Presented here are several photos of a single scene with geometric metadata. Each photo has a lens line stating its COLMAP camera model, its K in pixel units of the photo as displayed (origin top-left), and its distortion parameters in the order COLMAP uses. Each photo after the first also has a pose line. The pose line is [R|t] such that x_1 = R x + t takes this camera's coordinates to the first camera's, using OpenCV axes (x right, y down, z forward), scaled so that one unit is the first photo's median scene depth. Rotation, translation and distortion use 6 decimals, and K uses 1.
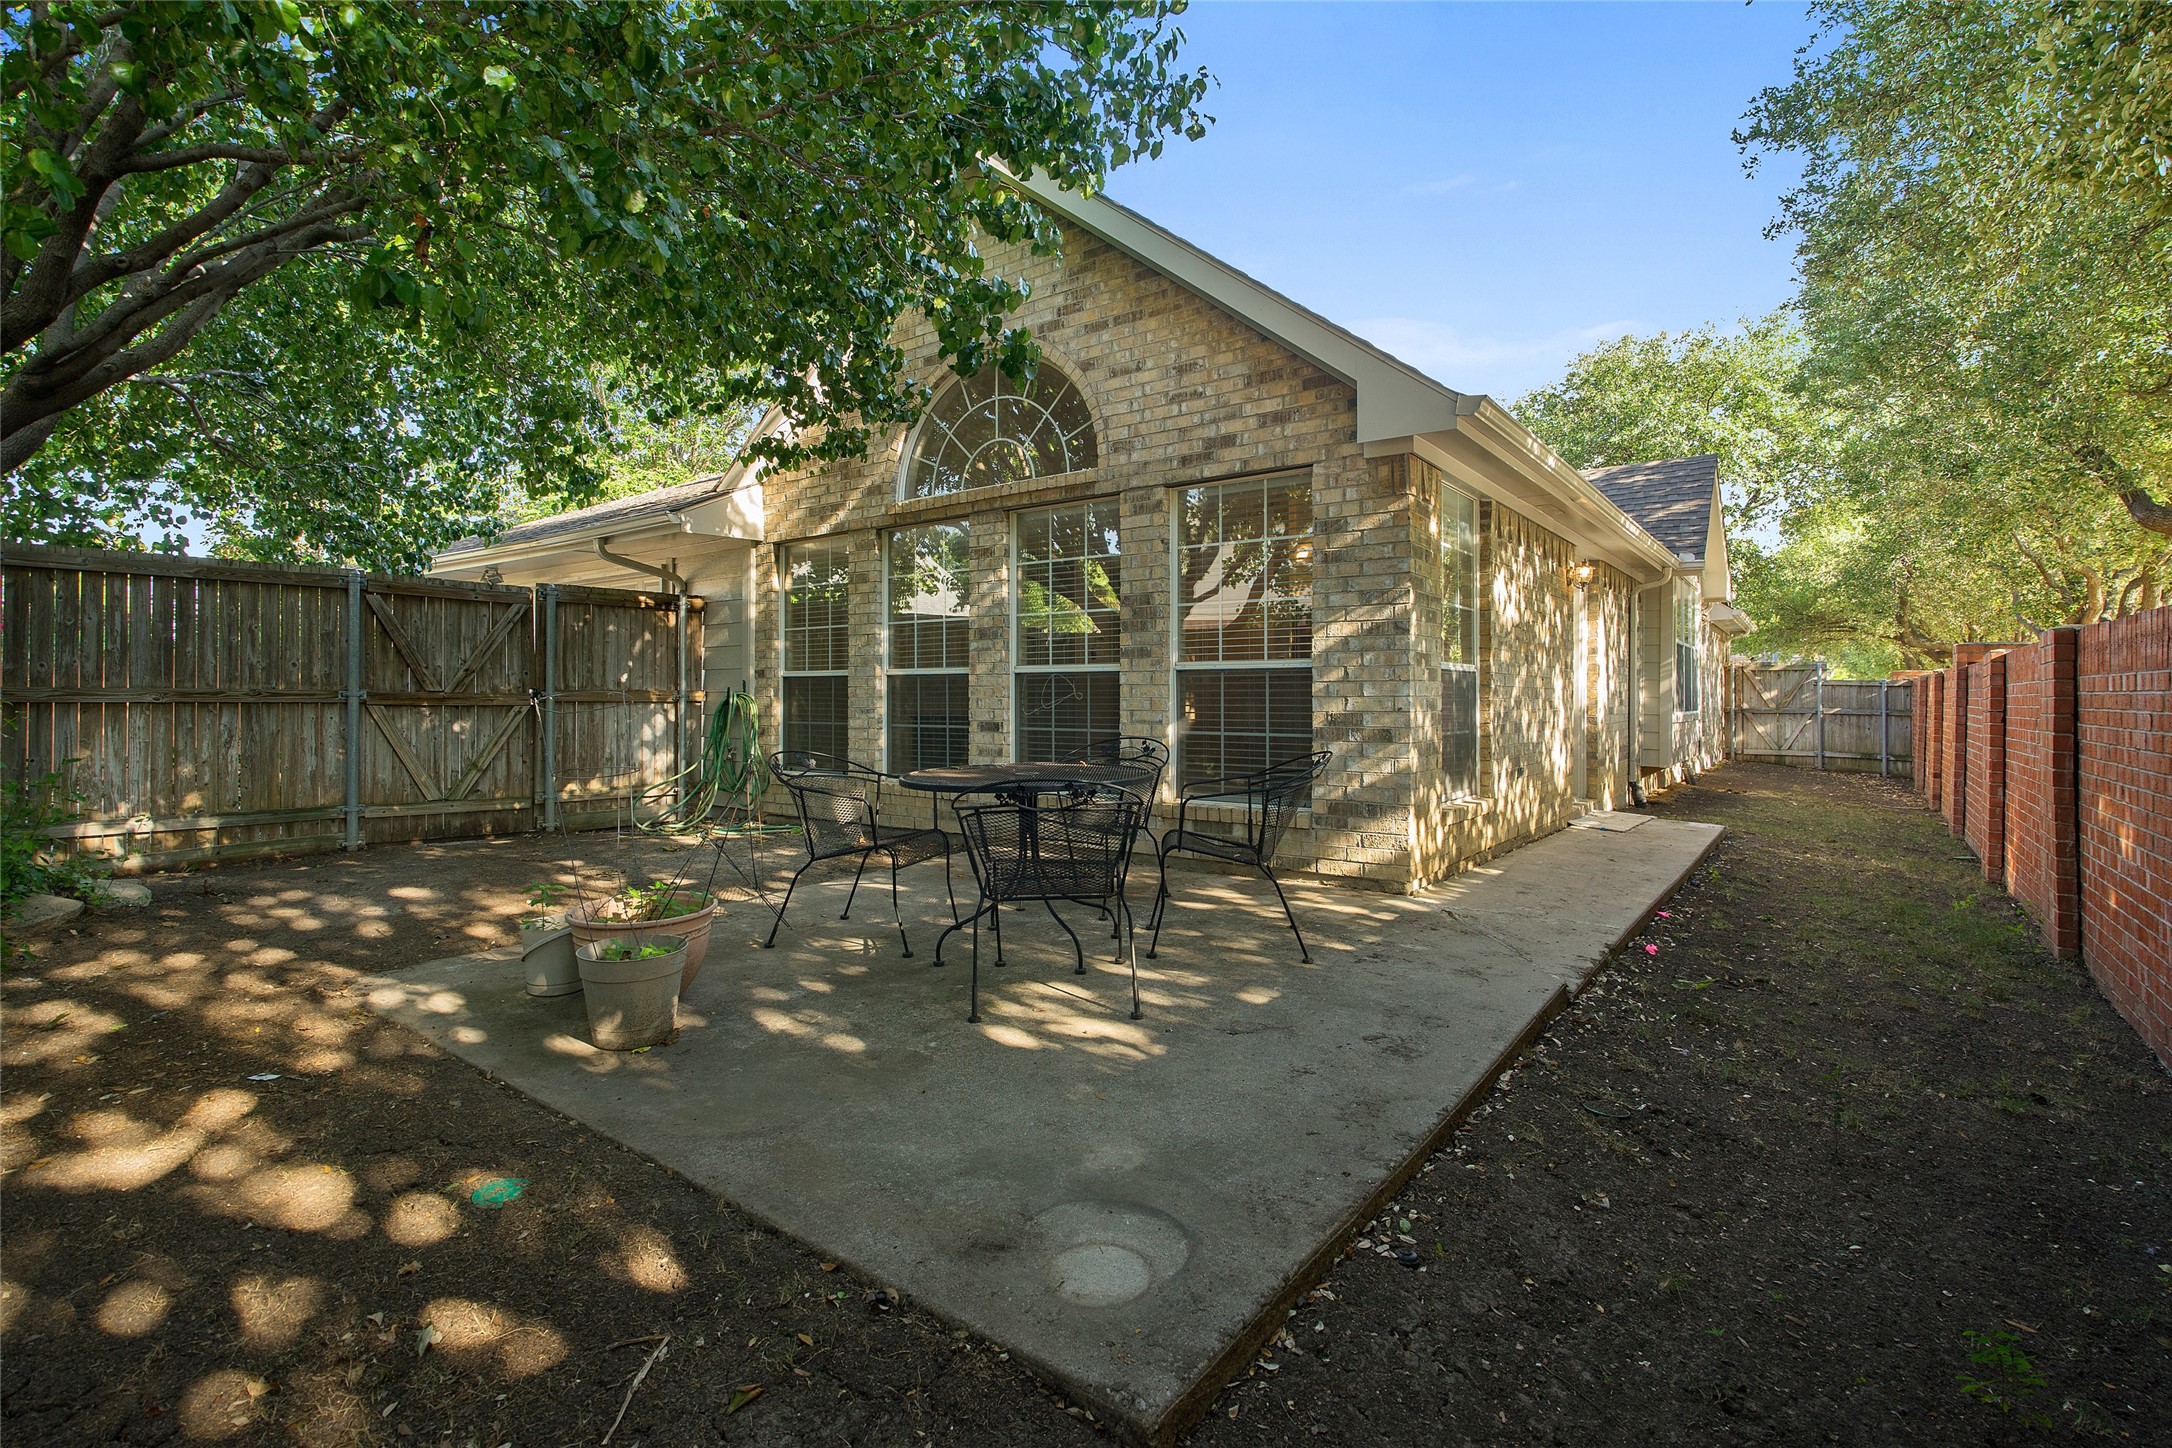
lens RADIAL K [[986.8, 0, 1086.0], [0, 986.8, 724.0], [0, 0, 1]] dist [-0.000749, 0.000969]
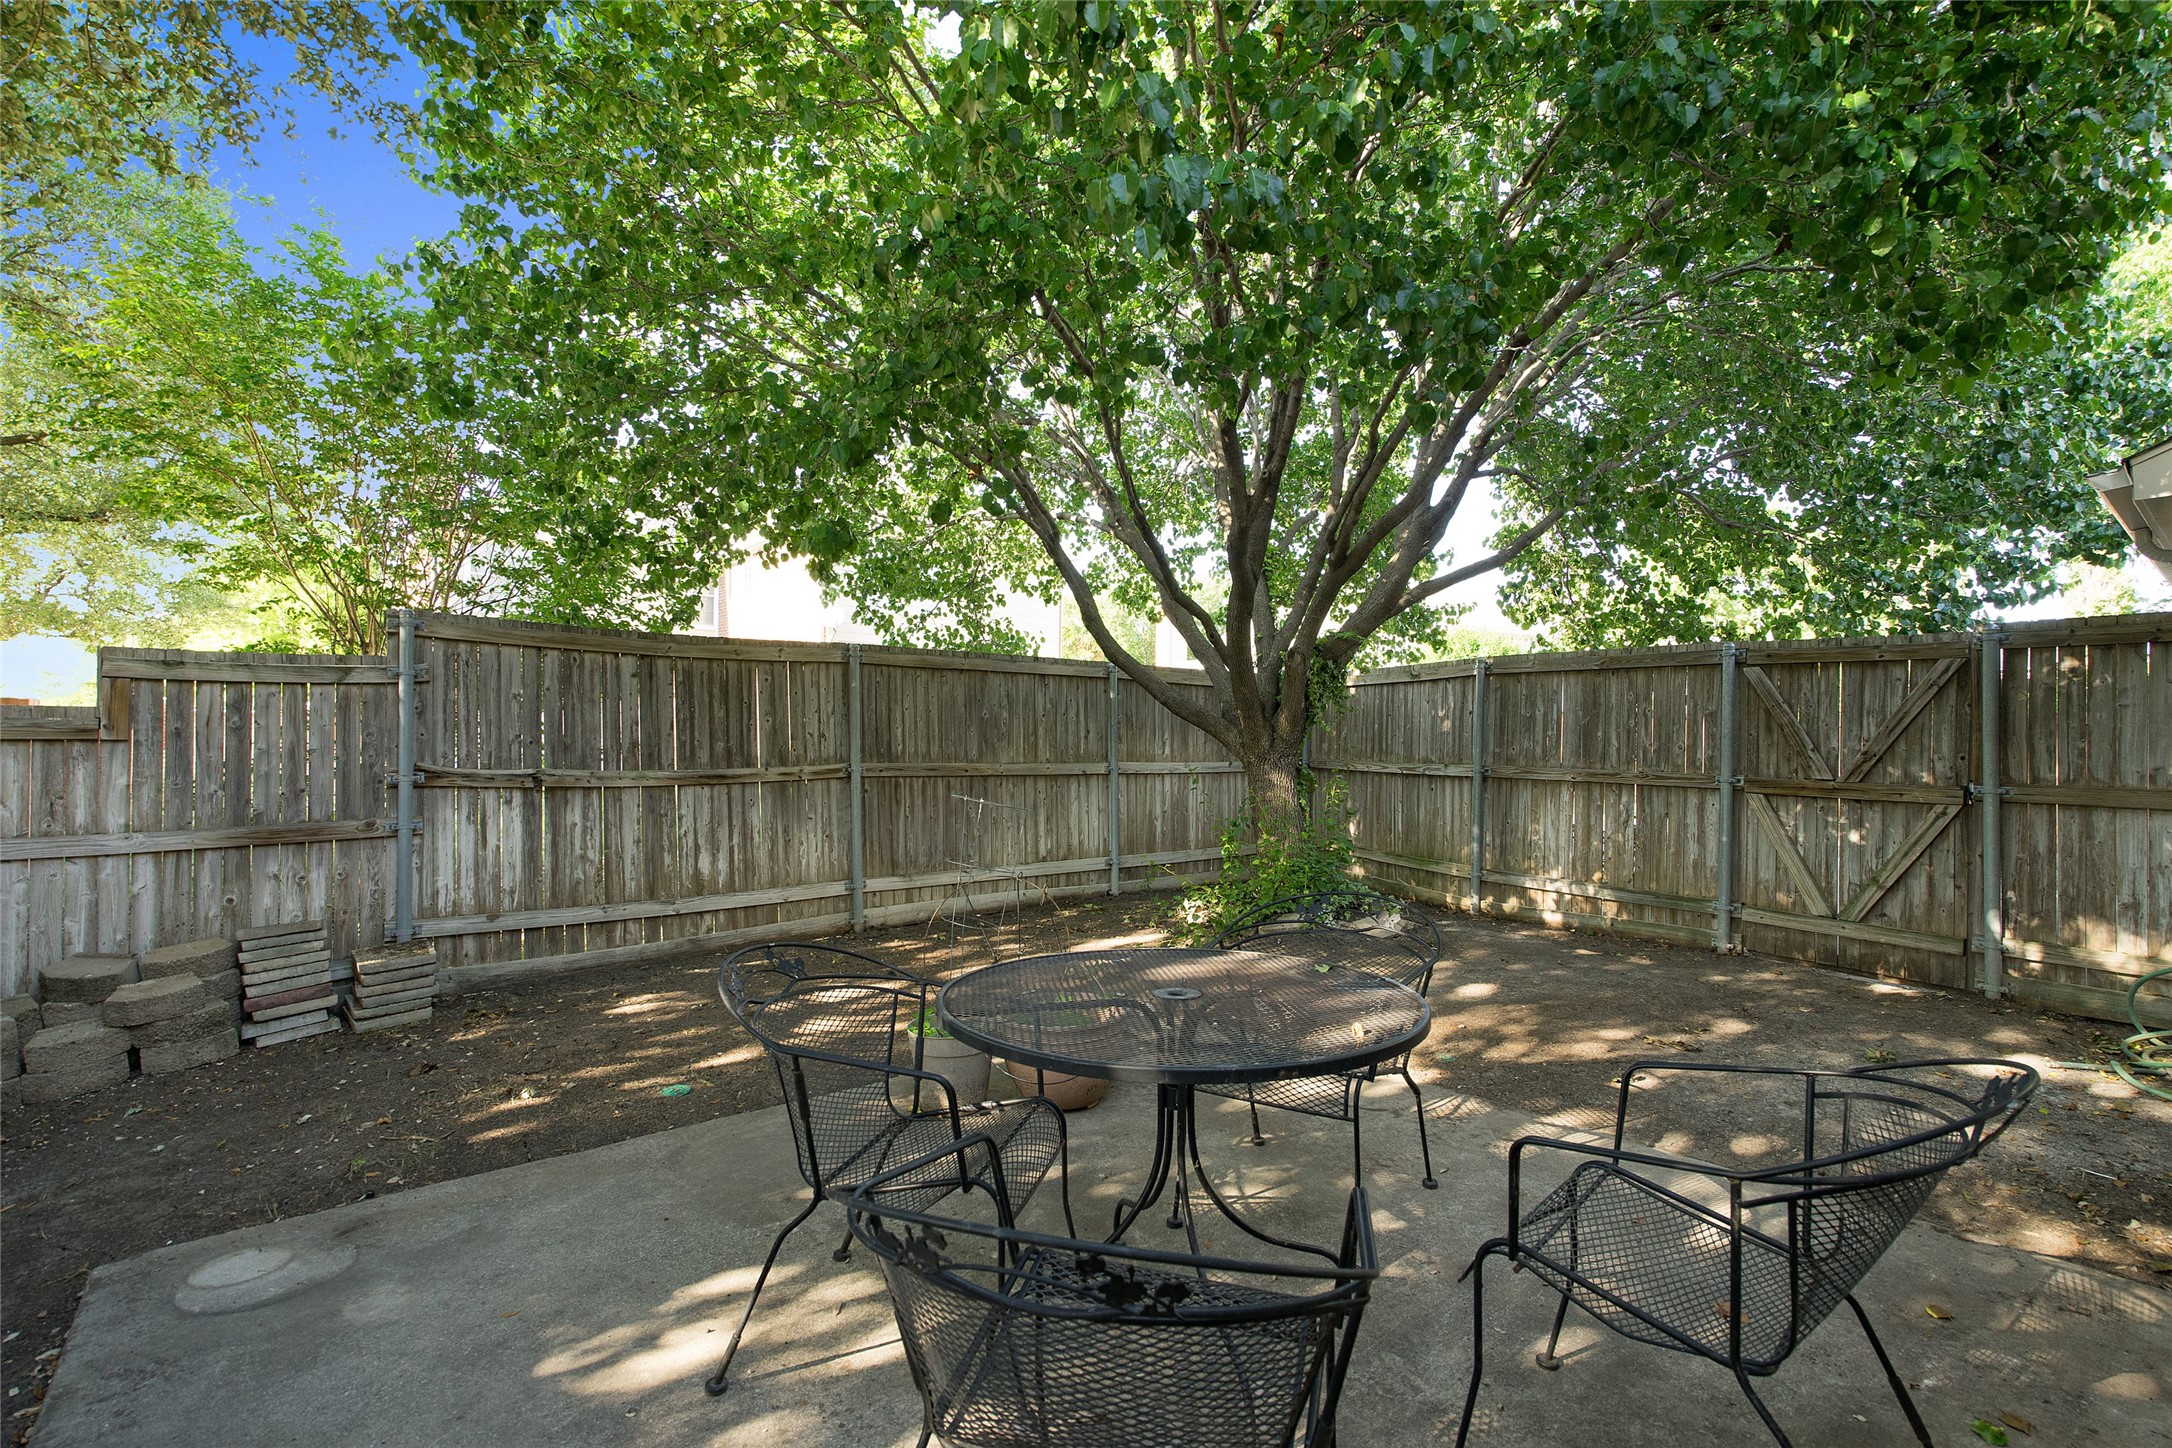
lens RADIAL K [[986.8, 0, 1086.0], [0, 986.8, 724.0], [0, 0, 1]] dist [-0.000749, 0.000969]
pose [[-0.256889, -0.009964, -0.966390, 0.286828], [-0.030456, 0.999534, -0.002210, -0.062612], [0.965961, 0.028865, -0.257073, 0.675818]]
